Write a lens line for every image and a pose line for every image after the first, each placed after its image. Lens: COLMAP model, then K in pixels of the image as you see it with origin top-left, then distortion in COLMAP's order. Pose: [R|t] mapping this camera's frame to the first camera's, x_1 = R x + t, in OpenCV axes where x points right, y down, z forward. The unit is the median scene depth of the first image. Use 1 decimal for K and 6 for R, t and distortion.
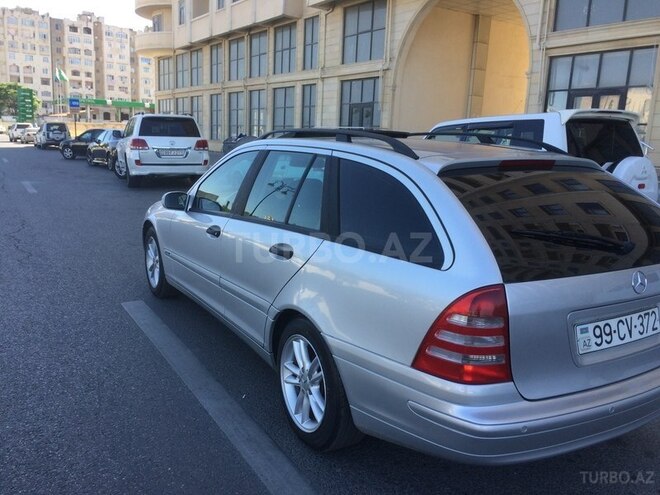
lens RADIAL K [[568.9, 0, 333.2], [0, 568.9, 250.2], [0, 0, 1]] dist [0.082762, -0.116624]
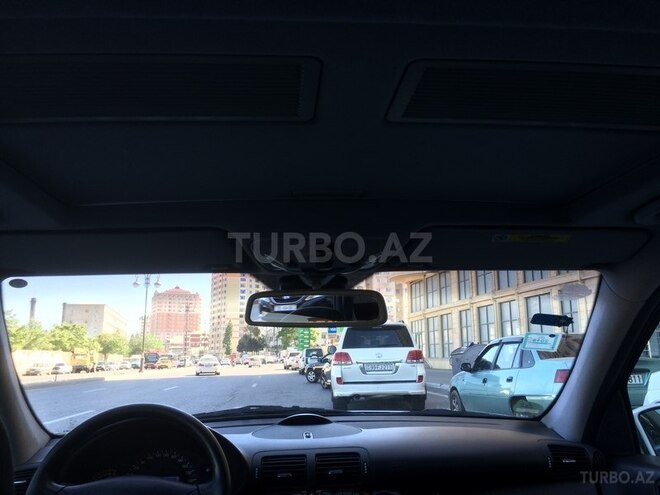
lens RADIAL K [[568.9, 0, 334.6], [0, 568.9, 253.0], [0, 0, 1]] dist [0.082762, -0.116624]
pose [[0.901310, -0.119455, -0.416377, 0.011612], [-0.043210, 0.931636, -0.360814, -0.014688], [0.431013, 0.343197, 0.834532, 0.136646]]
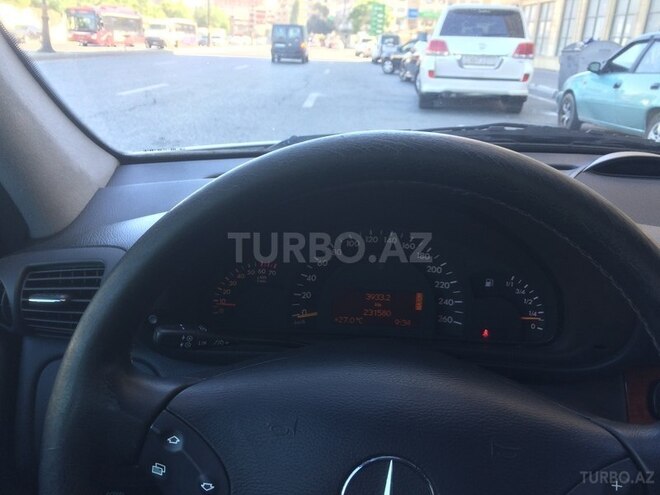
lens RADIAL K [[568.9, 0, 333.0], [0, 568.9, 260.0], [0, 0, 1]] dist [0.082762, -0.116624]
pose [[0.845077, 0.201400, -0.495260, -0.019233], [-0.128794, 0.975743, 0.177026, -0.018964], [0.518900, -0.085815, 0.850517, 0.162239]]
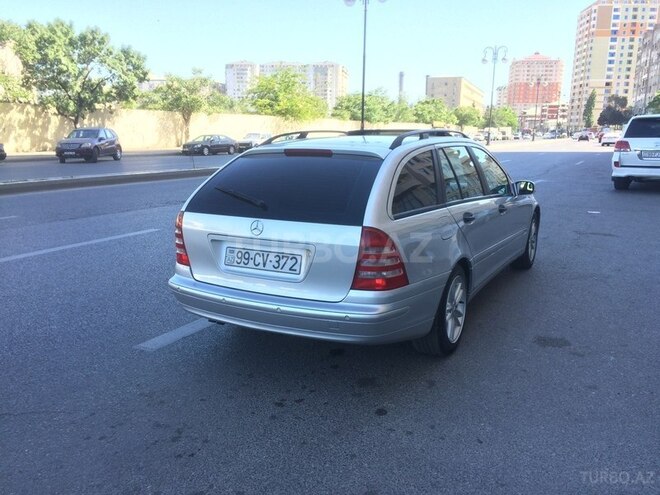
lens RADIAL K [[568.9, 0, 326.7], [0, 568.9, 254.2], [0, 0, 1]] dist [0.082762, -0.116624]
pose [[0.496514, 0.154590, -0.854152, 0.167144], [-0.157005, 0.983777, 0.086784, -0.003017], [0.853711, 0.091017, 0.512731, 0.034738]]
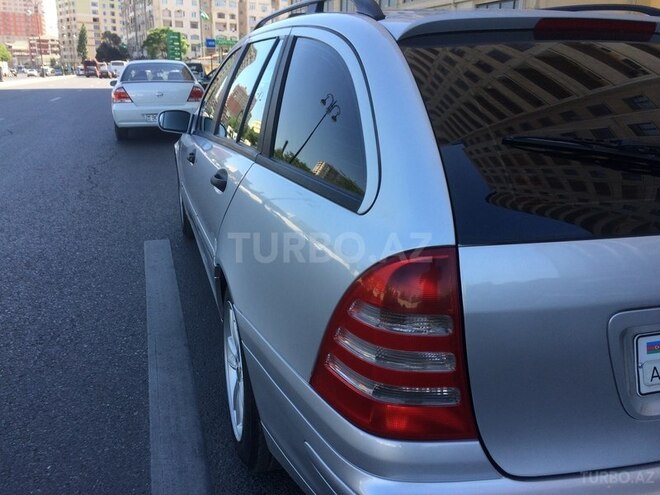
lens RADIAL K [[568.9, 0, 331.9], [0, 568.9, 251.5], [0, 0, 1]] dist [0.082762, -0.116624]
pose [[0.972144, 0.051734, -0.228602, 0.023625], [-0.028377, 0.994140, 0.104307, 0.001340], [0.232658, -0.094914, 0.967916, 0.040216]]
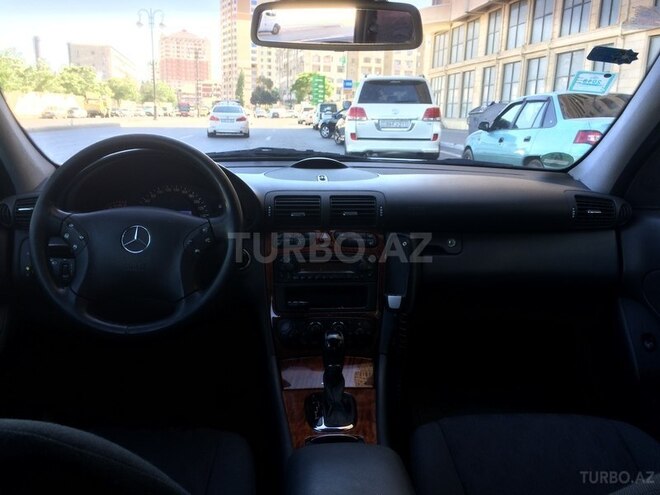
lens RADIAL K [[568.9, 0, 334.1], [0, 568.9, 252.5], [0, 0, 1]] dist [0.082762, -0.116624]
pose [[0.891011, 0.097432, -0.443404, 0.009161], [-0.083749, 0.995212, 0.050392, -0.014033], [0.446190, -0.007765, 0.894904, 0.140983]]
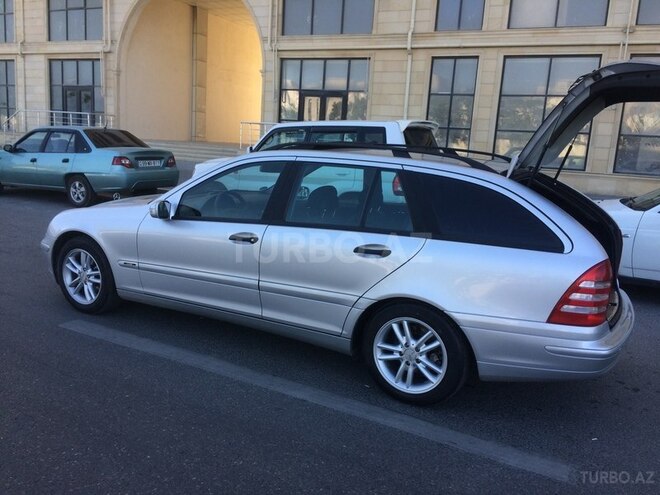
lens RADIAL K [[568.9, 0, 335.1], [0, 568.9, 243.7], [0, 0, 1]] dist [0.082762, -0.116624]
pose [[0.861663, -0.078042, 0.501444, -0.086895], [0.072022, 0.996909, 0.031393, -0.006381], [-0.502344, 0.009065, 0.864620, 0.001431]]
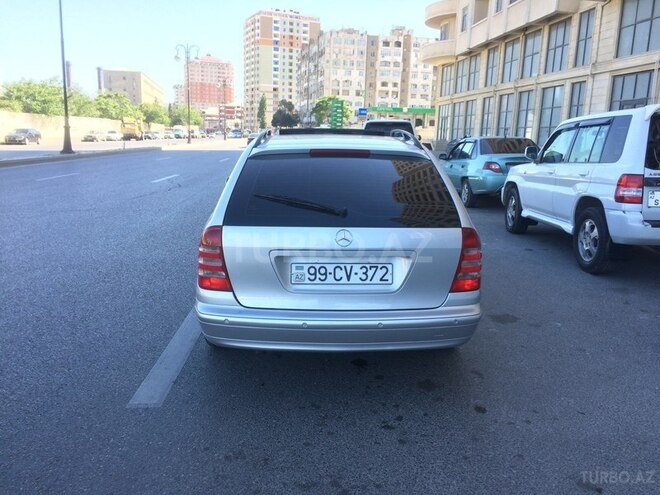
lens RADIAL K [[568.9, 0, 331.3], [0, 568.9, 253.9], [0, 0, 1]] dist [0.082762, -0.116624]
pose [[0.873435, 0.089213, -0.478698, 0.100260], [-0.089417, 0.995742, 0.022422, 0.005763], [0.478660, 0.023220, 0.877693, -0.015849]]
